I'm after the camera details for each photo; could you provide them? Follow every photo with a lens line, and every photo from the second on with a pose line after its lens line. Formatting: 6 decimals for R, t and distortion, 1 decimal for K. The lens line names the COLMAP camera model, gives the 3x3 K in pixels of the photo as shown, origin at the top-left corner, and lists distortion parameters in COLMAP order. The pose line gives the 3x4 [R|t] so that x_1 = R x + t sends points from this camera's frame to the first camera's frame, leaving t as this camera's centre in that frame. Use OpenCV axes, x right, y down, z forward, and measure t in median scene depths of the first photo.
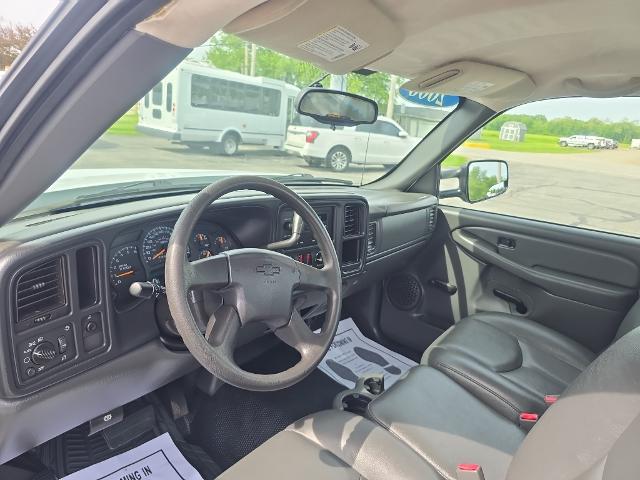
lens RADIAL K [[436.9, 0, 320.0], [0, 436.9, 240.0], [0, 0, 1]] dist [0.000524, -0.000358]
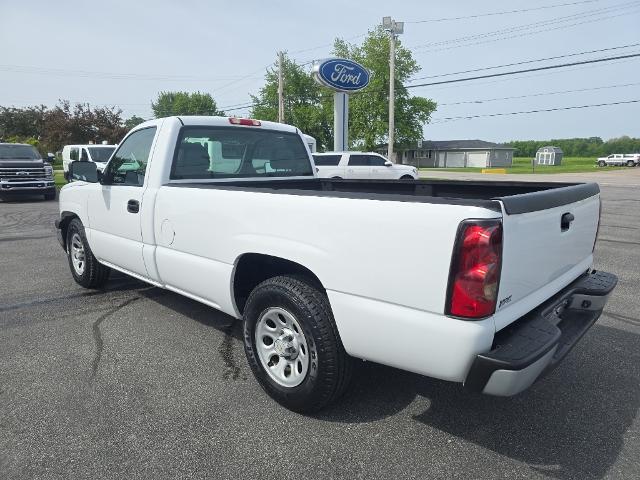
lens RADIAL K [[436.9, 0, 320.0], [0, 436.9, 240.0], [0, 0, 1]] dist [0.000524, -0.000358]
pose [[0.990540, -0.064719, -0.121001, 0.136073], [0.052783, 0.993649, -0.099374, 0.082226], [0.126664, 0.092047, 0.987666, -0.226330]]
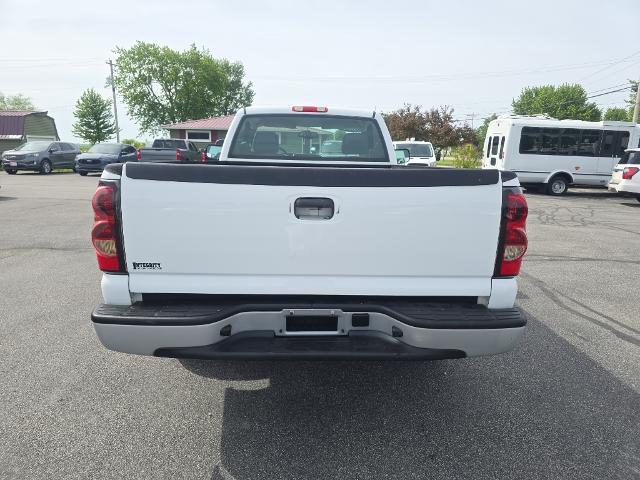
lens RADIAL K [[436.9, 0, 320.0], [0, 436.9, 240.0], [0, 0, 1]] dist [0.000524, -0.000358]
pose [[0.630785, 0.070195, -0.772776, 0.306946], [-0.169844, 0.984240, -0.049233, 0.080235], [0.757142, 0.162307, 0.632766, -0.134833]]
